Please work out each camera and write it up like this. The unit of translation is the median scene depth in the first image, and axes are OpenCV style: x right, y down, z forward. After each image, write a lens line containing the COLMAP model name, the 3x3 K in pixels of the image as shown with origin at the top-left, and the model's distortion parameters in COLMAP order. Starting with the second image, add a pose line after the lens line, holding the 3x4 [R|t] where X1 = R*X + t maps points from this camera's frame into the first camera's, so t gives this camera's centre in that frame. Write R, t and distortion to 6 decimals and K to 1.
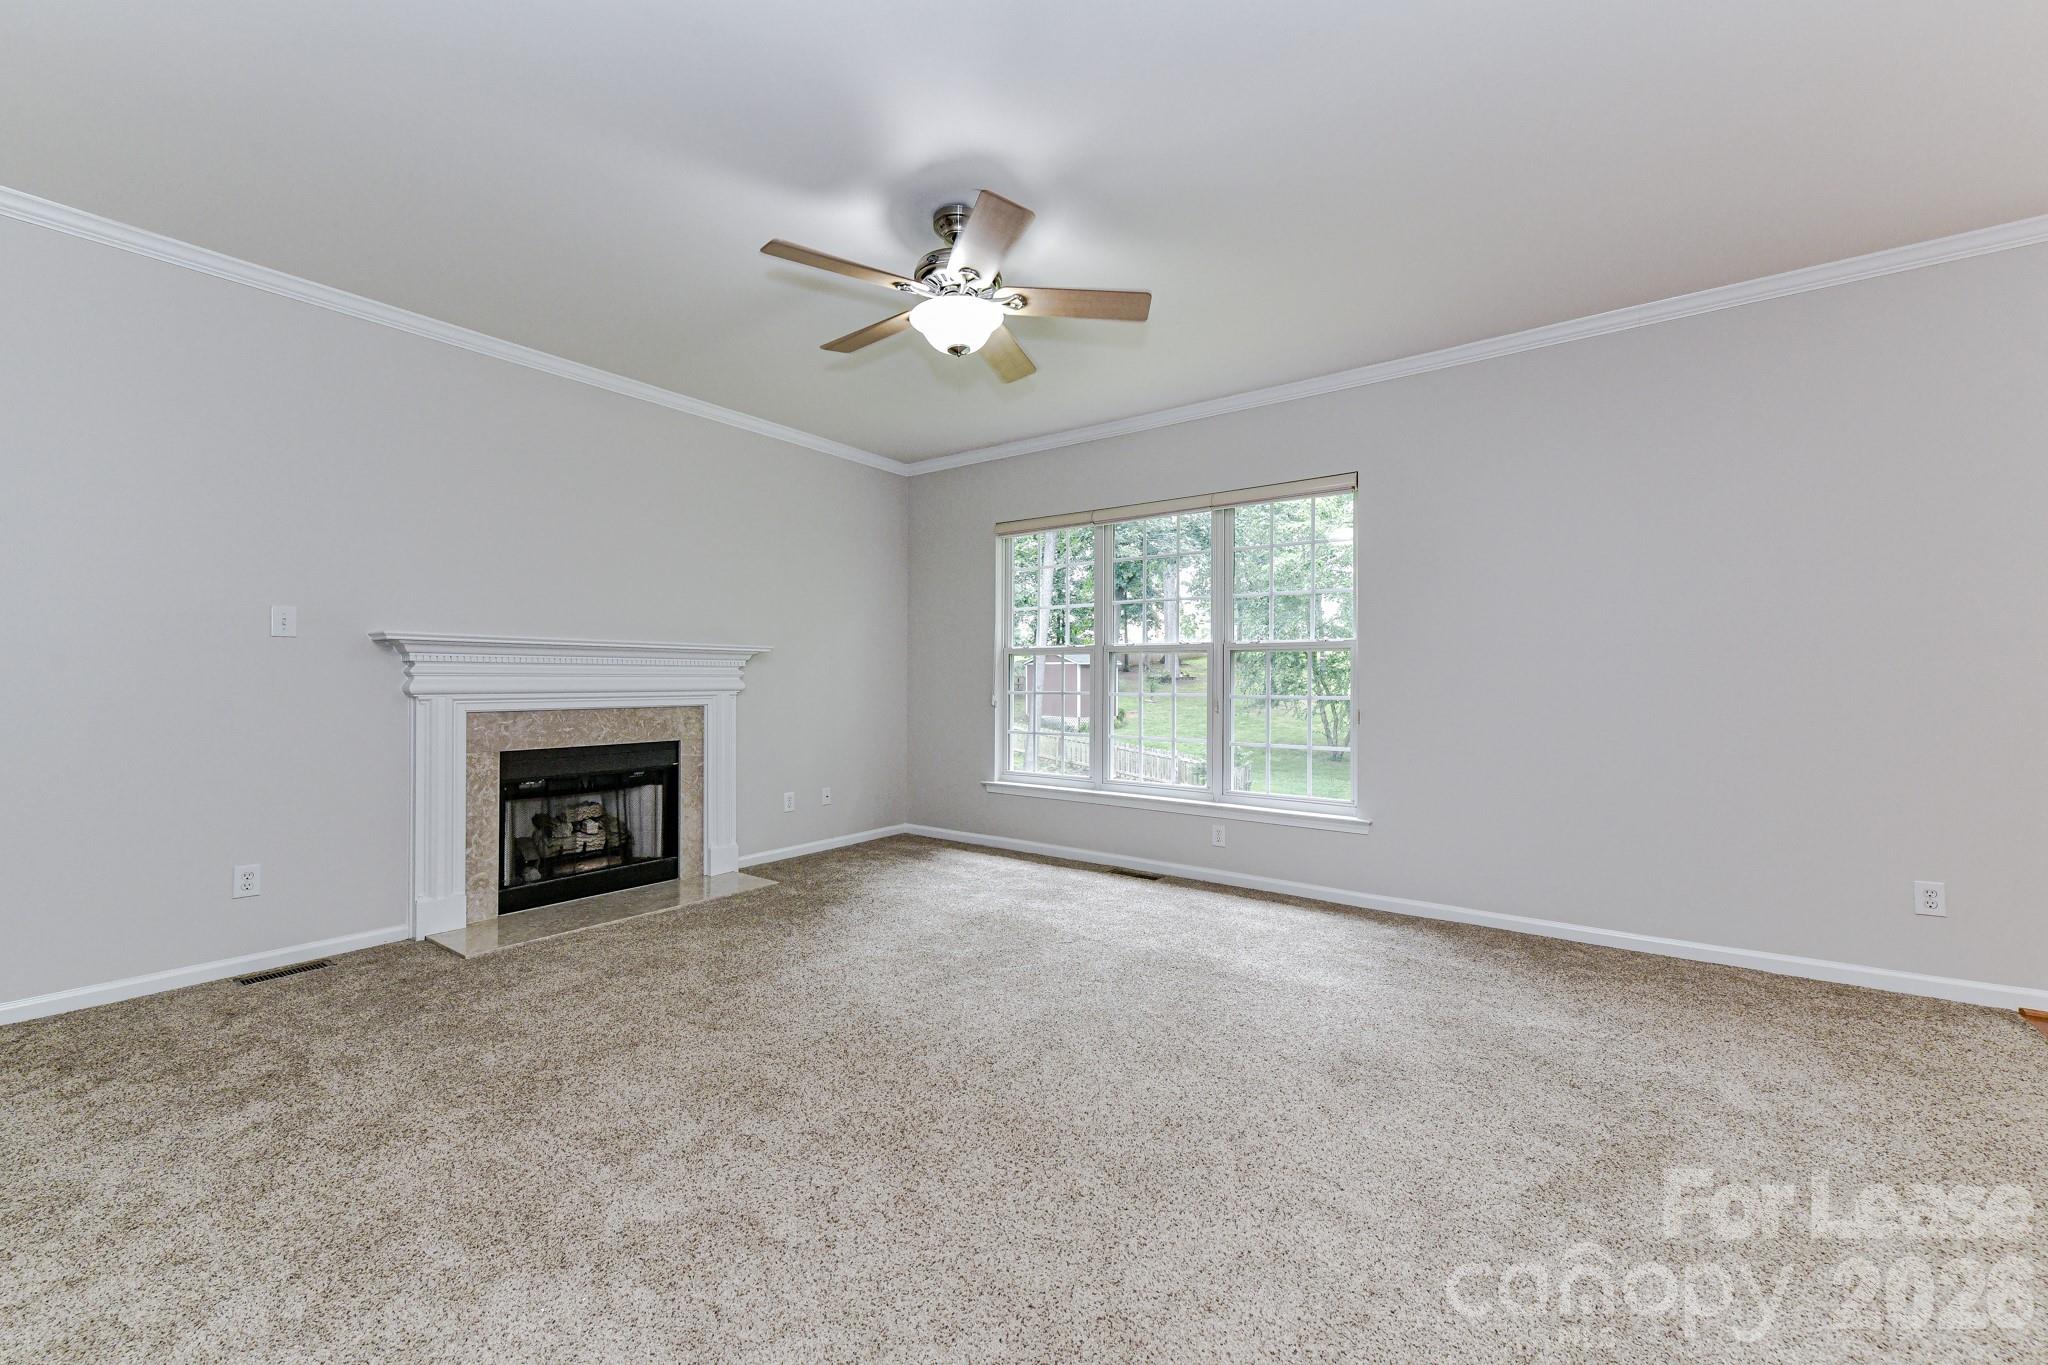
lens RADIAL K [[809.5, 0, 1028.3], [0, 809.5, 680.2], [0, 0, 1]] dist [0.001375, -0.000523]
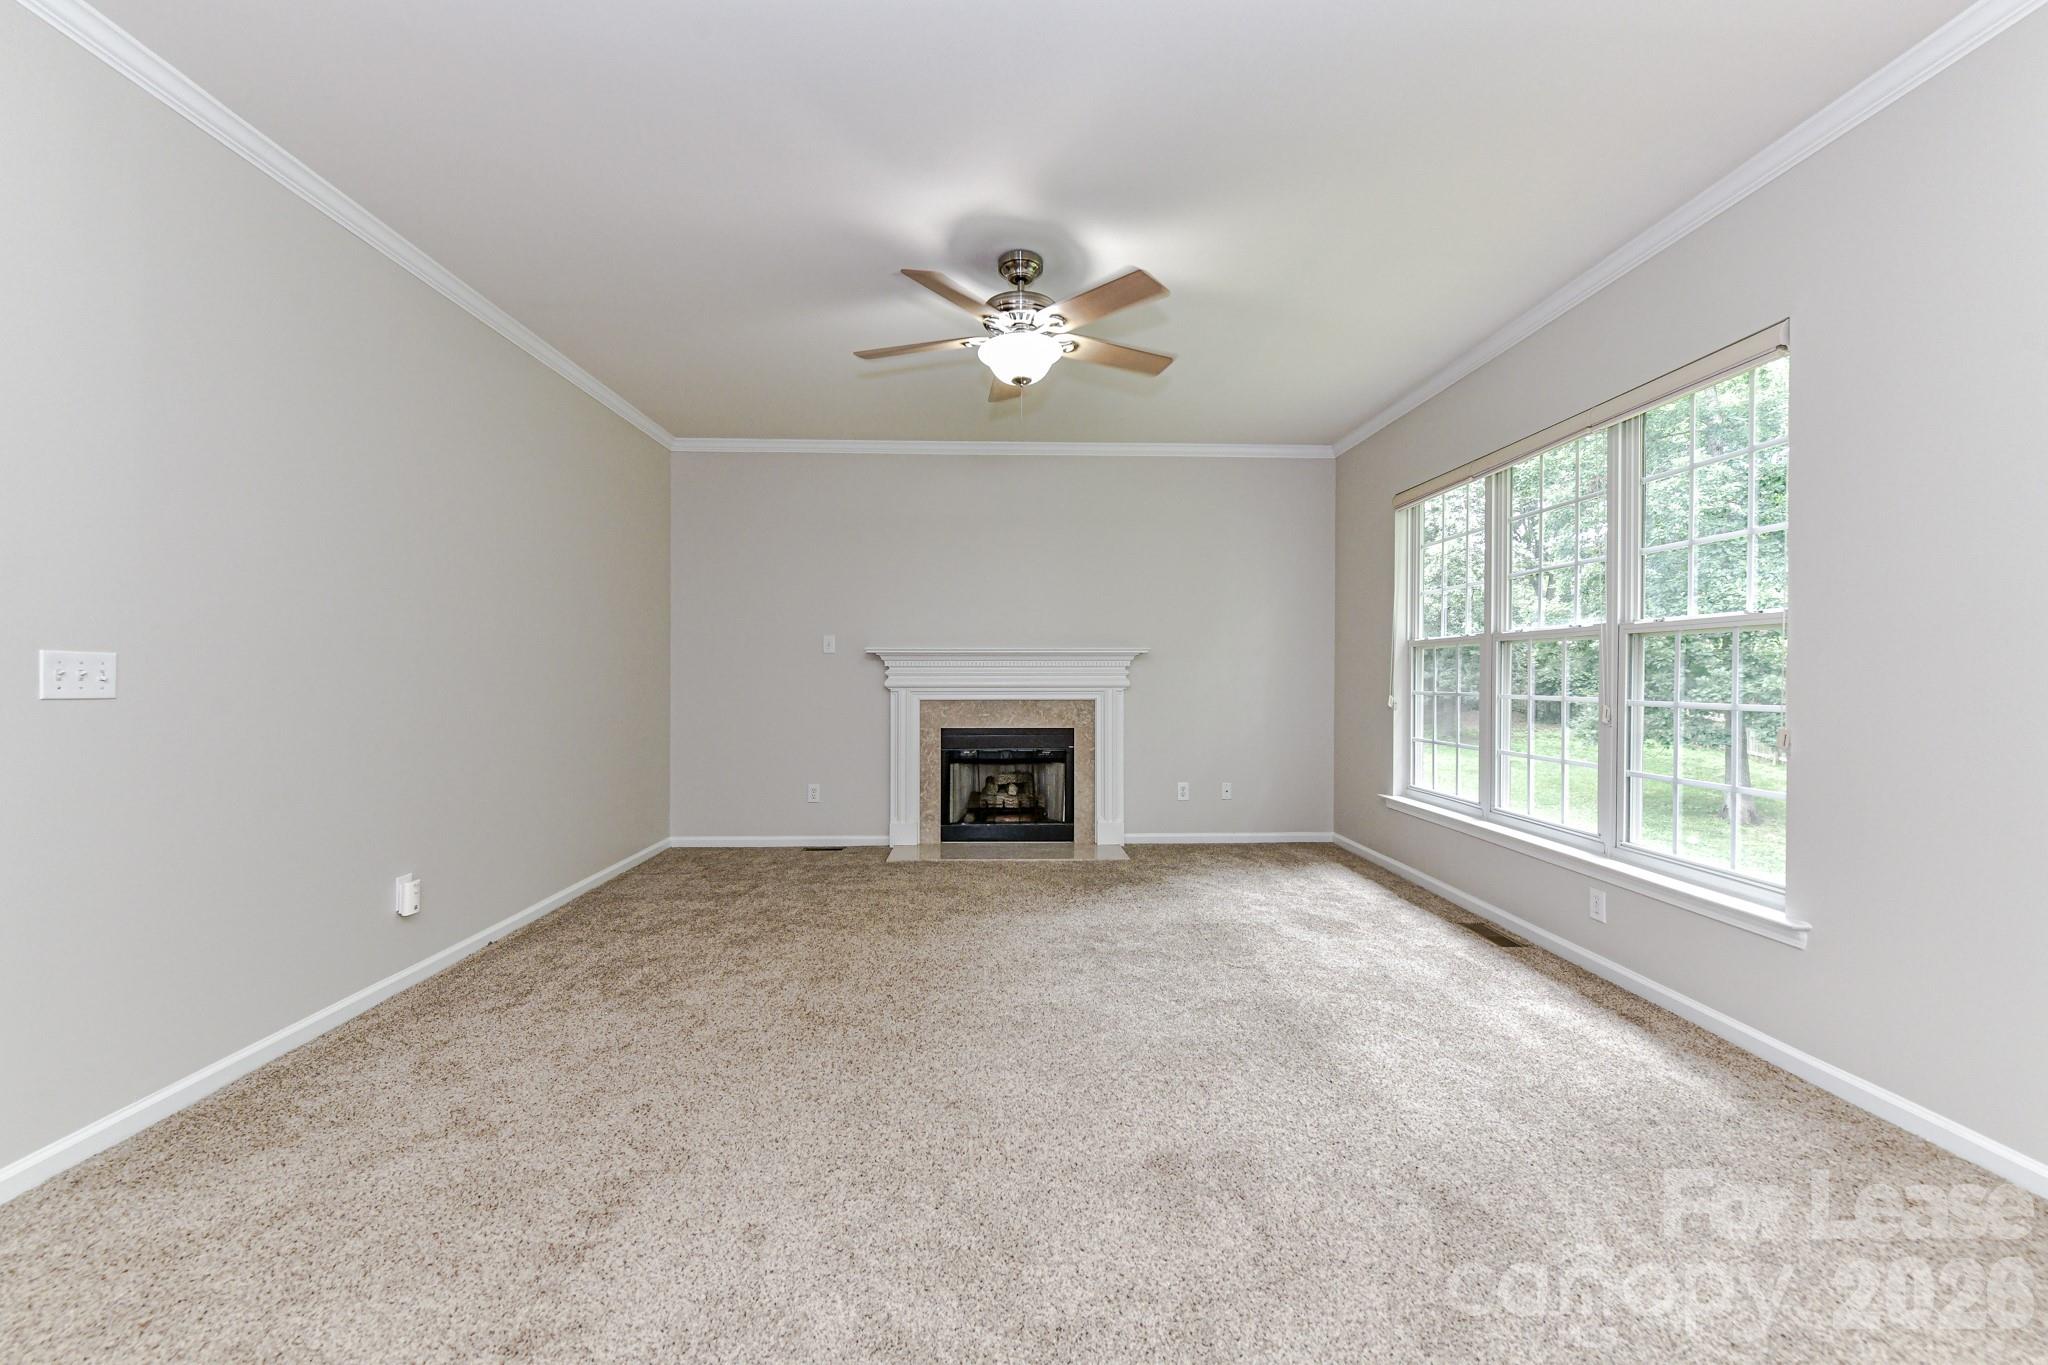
lens RADIAL K [[809.5, 0, 1028.3], [0, 809.5, 680.2], [0, 0, 1]] dist [0.001375, -0.000523]
pose [[0.616149, 0.001734, -0.787628, 0.527440], [0.001747, 0.999992, 0.003568, -0.002303], [0.787628, -0.003575, 0.616141, 0.215252]]
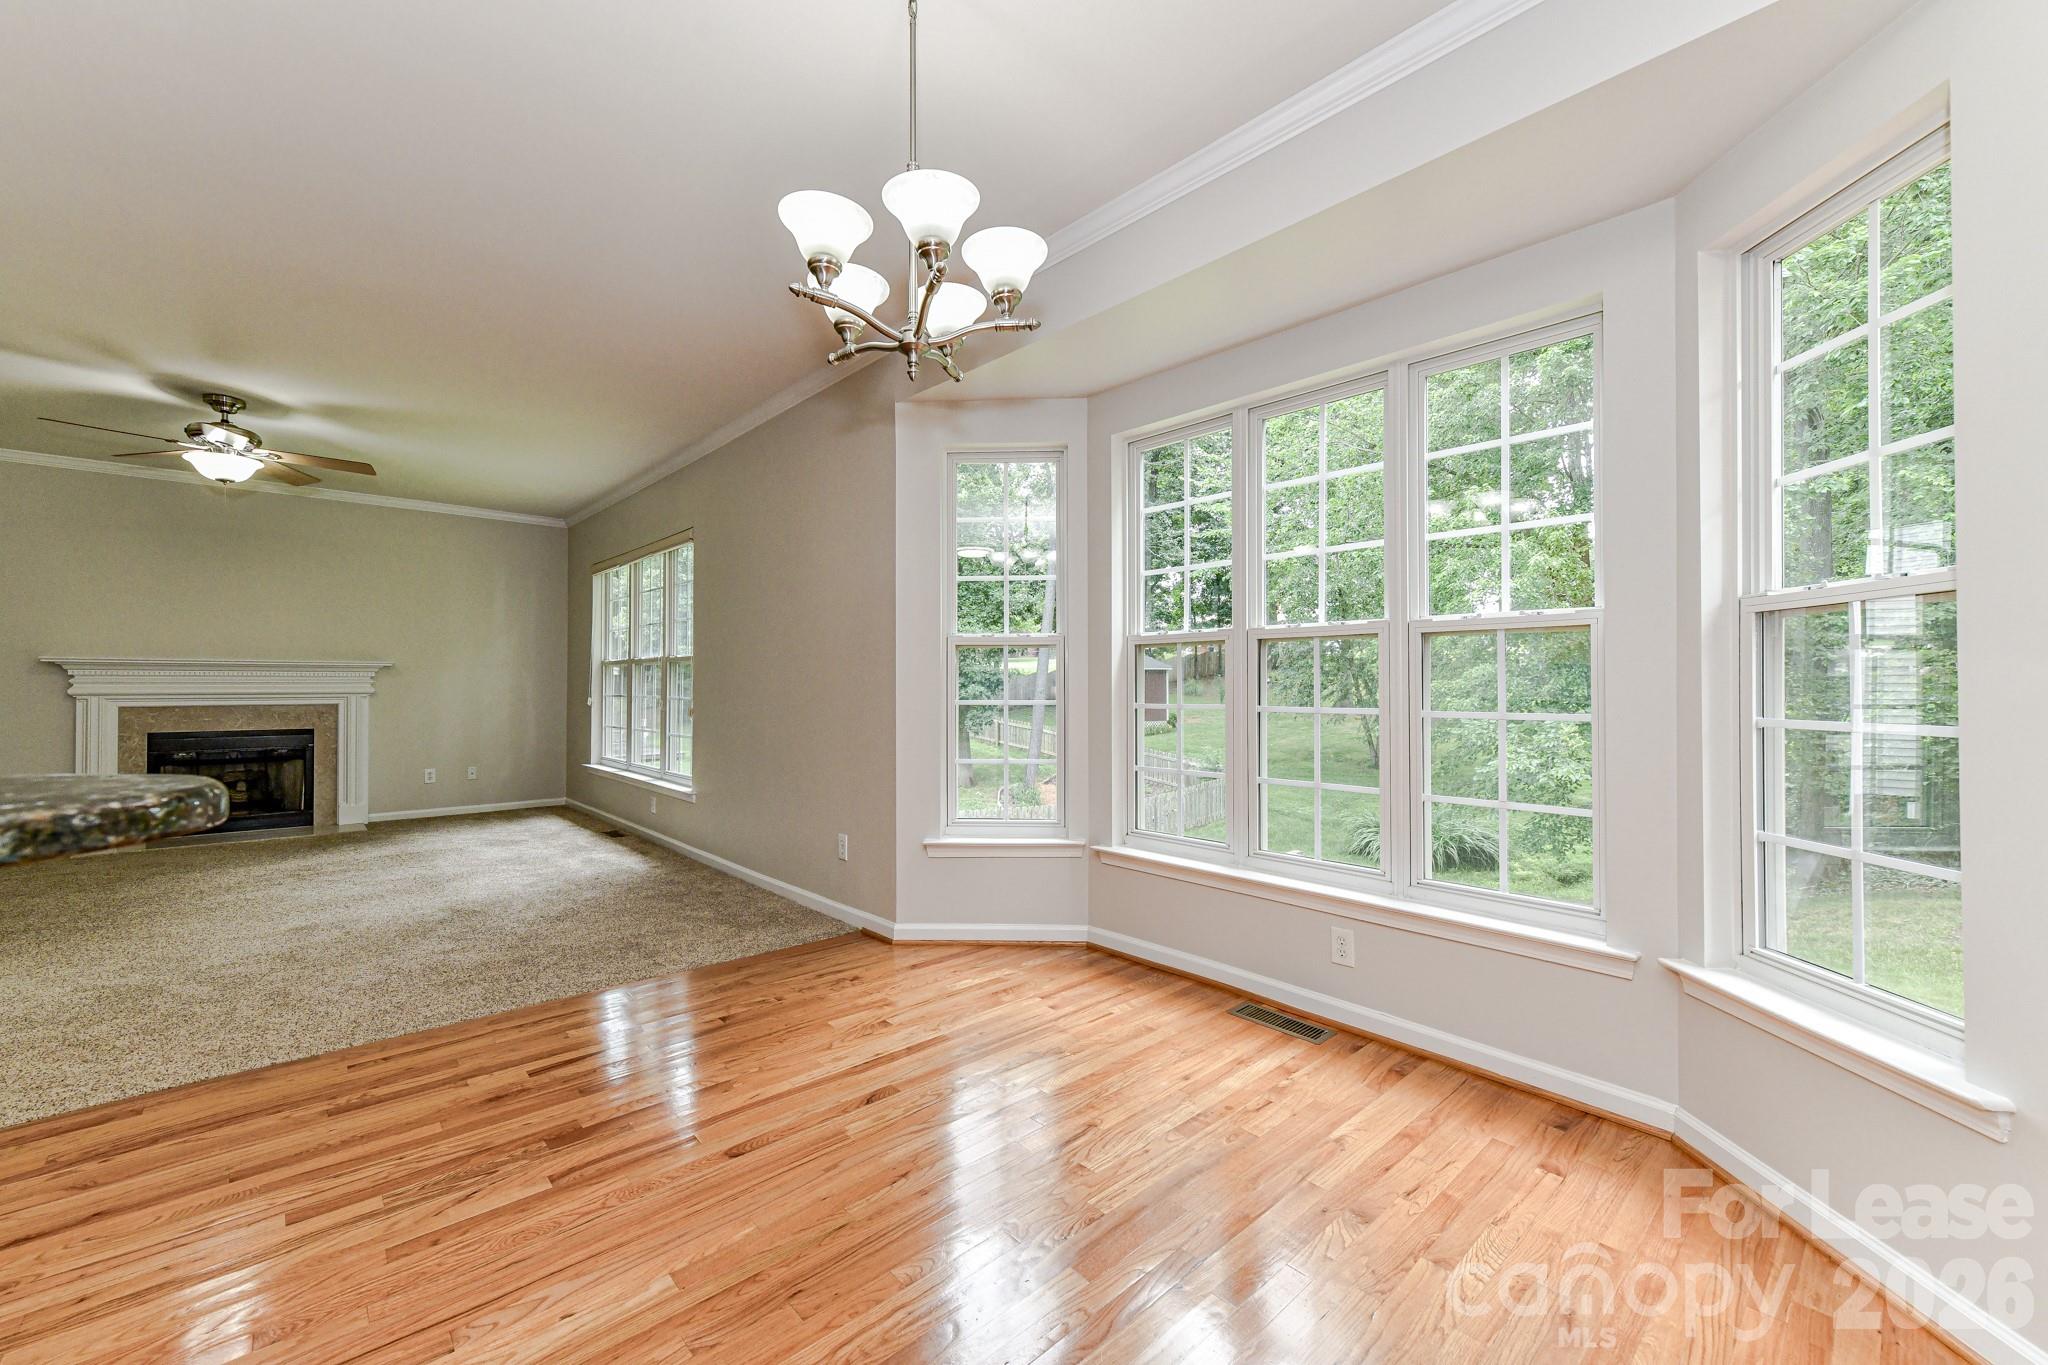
lens RADIAL K [[809.5, 0, 1028.3], [0, 809.5, 680.2], [0, 0, 1]] dist [0.001375, -0.000523]
pose [[0.980814, -0.004398, -0.194897, 1.179001], [0.003153, 0.999973, -0.006697, 0.002302], [0.194921, 0.005954, 0.980801, -0.168995]]
